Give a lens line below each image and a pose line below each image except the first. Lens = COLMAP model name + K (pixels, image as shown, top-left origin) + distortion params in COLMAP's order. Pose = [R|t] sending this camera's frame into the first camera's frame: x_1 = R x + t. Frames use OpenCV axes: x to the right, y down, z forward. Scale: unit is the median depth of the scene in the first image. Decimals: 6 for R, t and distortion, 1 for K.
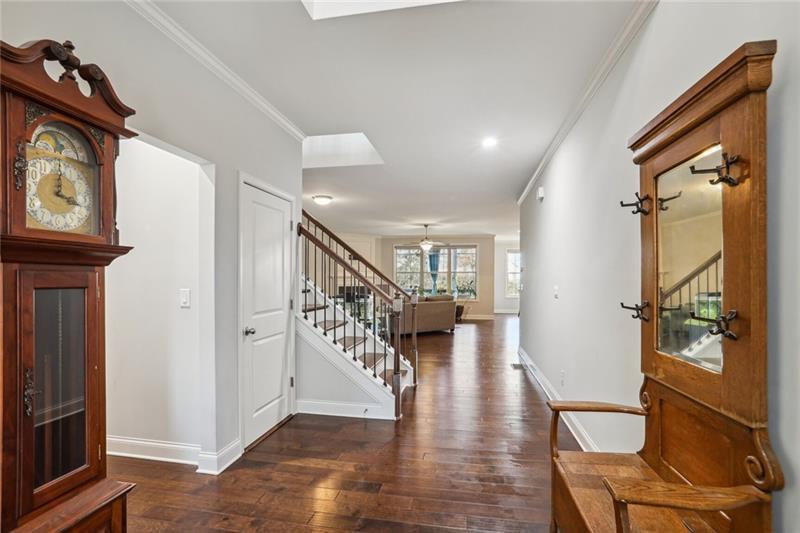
lens RADIAL K [[404.8, 0, 398.3], [0, 404.8, 272.0], [0, 0, 1]] dist [-0.002227, 0.000128]
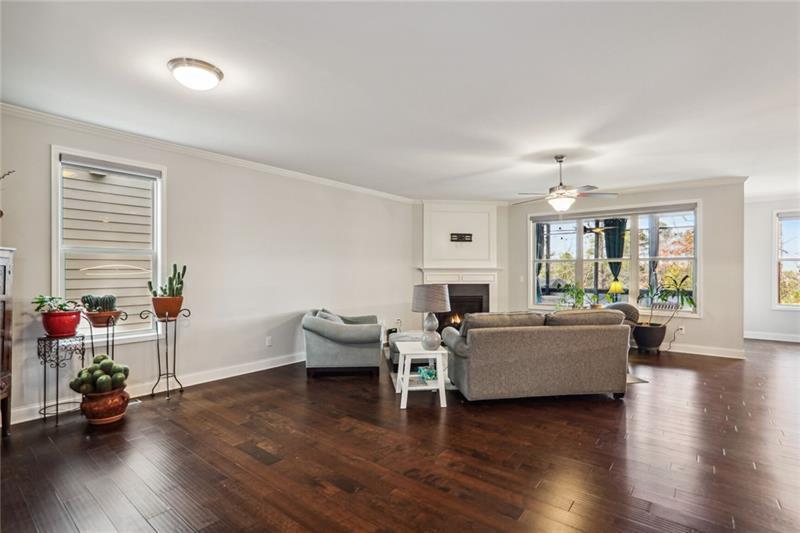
lens RADIAL K [[404.8, 0, 399.8], [0, 404.8, 267.7], [0, 0, 1]] dist [-0.002227, 0.000128]
pose [[0.893859, -0.008161, -0.448273, 0.092502], [0.012101, 0.999909, 0.005925, 0.005630], [0.448184, -0.010721, 0.893877, 0.407136]]
